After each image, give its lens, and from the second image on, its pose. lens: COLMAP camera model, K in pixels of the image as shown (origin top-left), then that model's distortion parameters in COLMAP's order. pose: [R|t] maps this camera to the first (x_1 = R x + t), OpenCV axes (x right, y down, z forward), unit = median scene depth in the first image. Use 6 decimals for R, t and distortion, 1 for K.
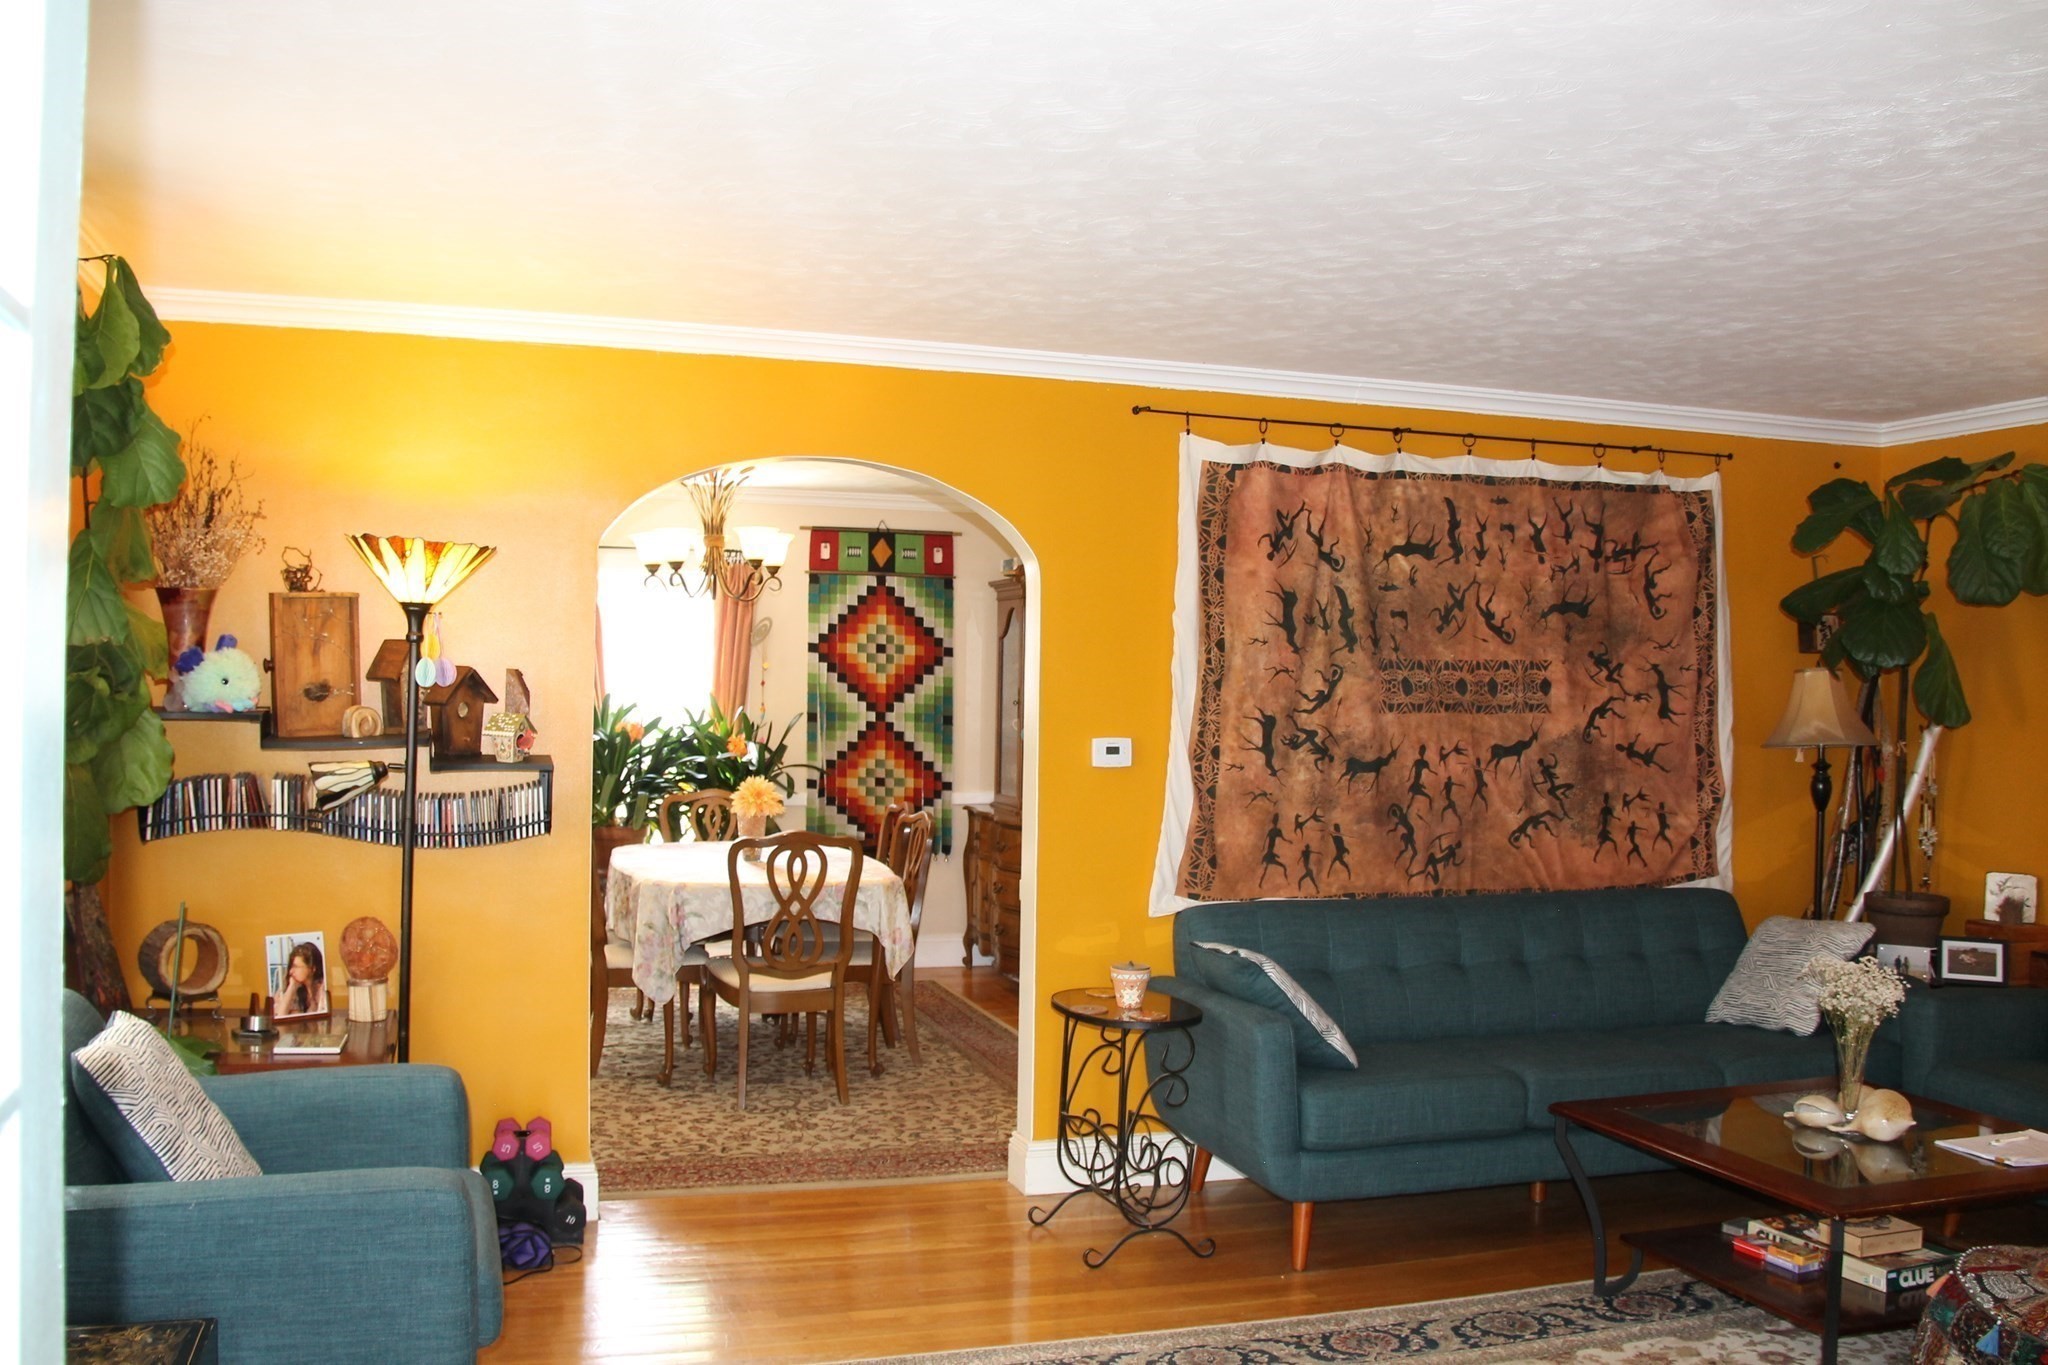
lens RADIAL K [[1739.8, 0, 1024.0], [0, 1739.8, 682.5], [0, 0, 1]] dist [-0.185569, 0.142089]
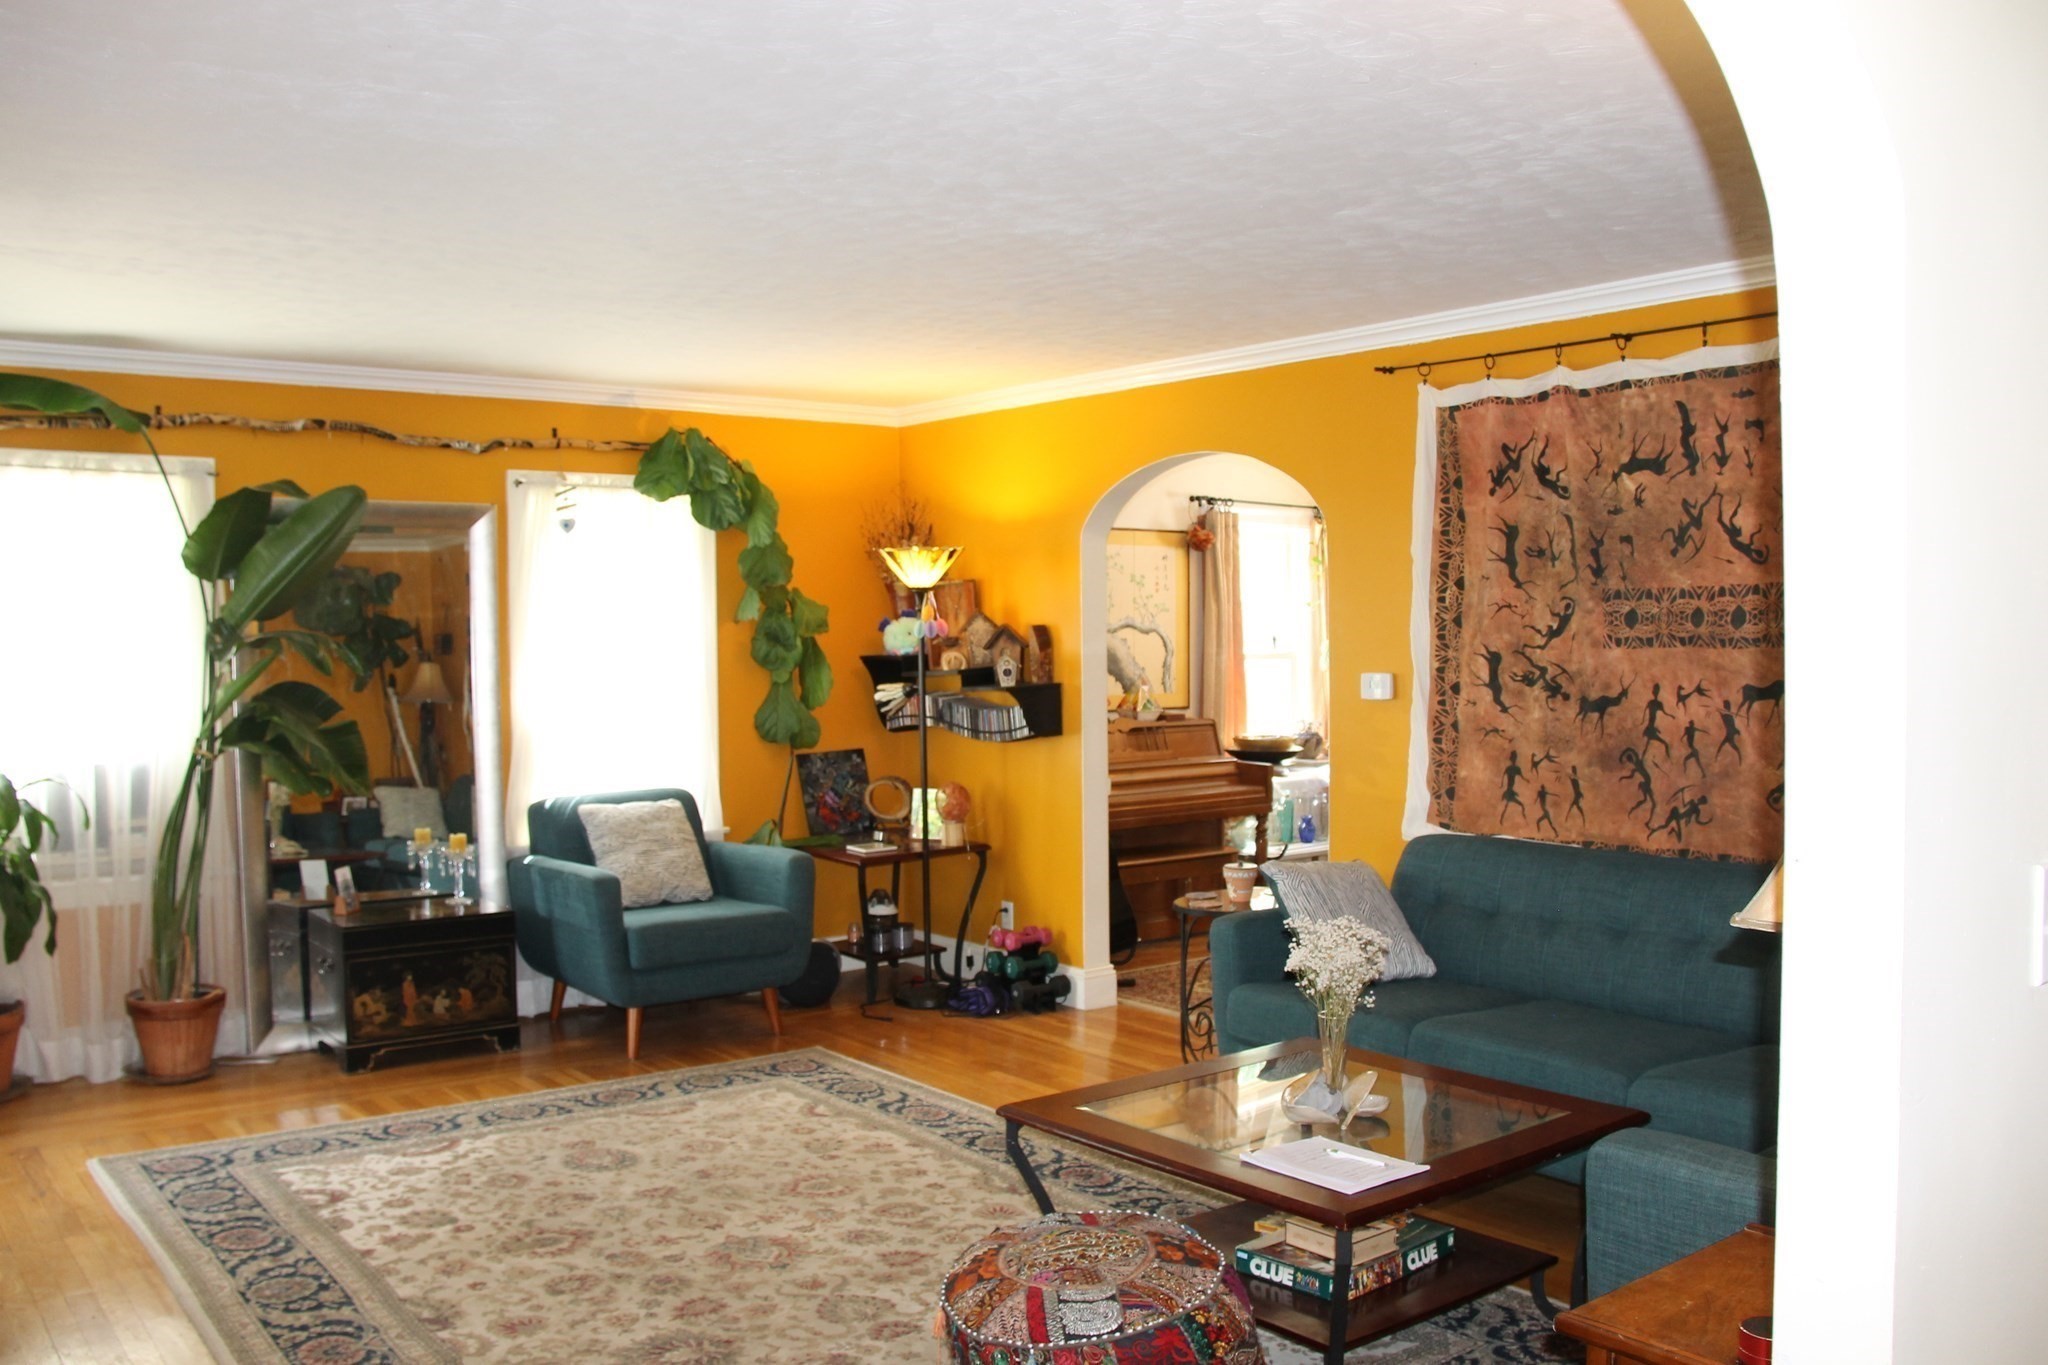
lens RADIAL K [[1739.8, 0, 1024.0], [0, 1739.8, 682.5], [0, 0, 1]] dist [-0.185569, 0.142089]
pose [[0.348273, 0.007891, -0.937360, 0.947782], [0.018133, 0.999721, 0.015153, 0.016437], [0.937218, -0.022275, 0.348033, 0.391460]]
